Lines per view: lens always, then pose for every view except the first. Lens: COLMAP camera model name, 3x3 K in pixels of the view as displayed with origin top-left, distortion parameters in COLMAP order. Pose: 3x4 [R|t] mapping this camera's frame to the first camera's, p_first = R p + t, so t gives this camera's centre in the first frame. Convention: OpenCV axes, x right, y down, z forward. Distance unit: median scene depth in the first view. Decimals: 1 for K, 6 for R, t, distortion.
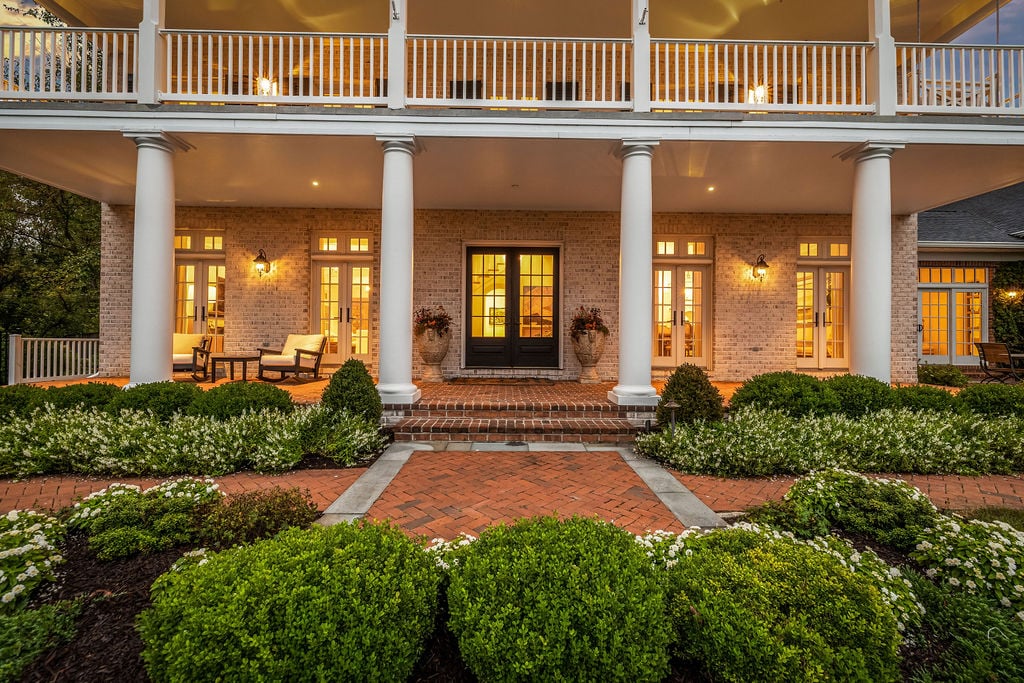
lens RADIAL K [[431.1, 0, 515.2], [0, 431.1, 338.1], [0, 0, 1]] dist [0.000778, 0.000135]
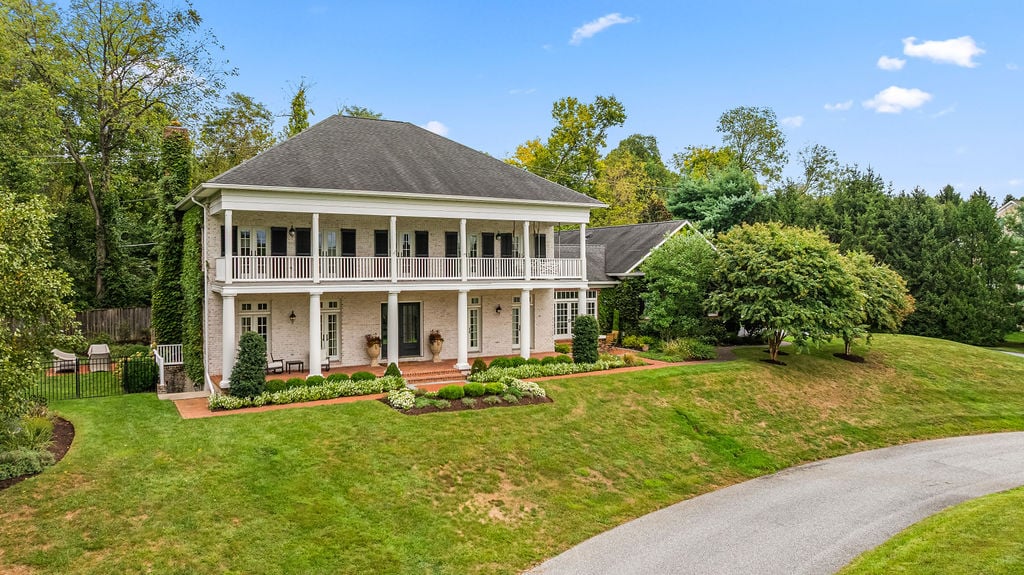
lens RADIAL K [[724.8, 0, 508.6], [0, 724.8, 283.7], [0, 0, 1]] dist [-0.020162, -0.002888]
pose [[0.877156, -0.019304, 0.479817, -1.638301], [0.005611, 0.999535, 0.029957, -0.523767], [-0.480172, -0.023585, 0.876857, -3.183489]]
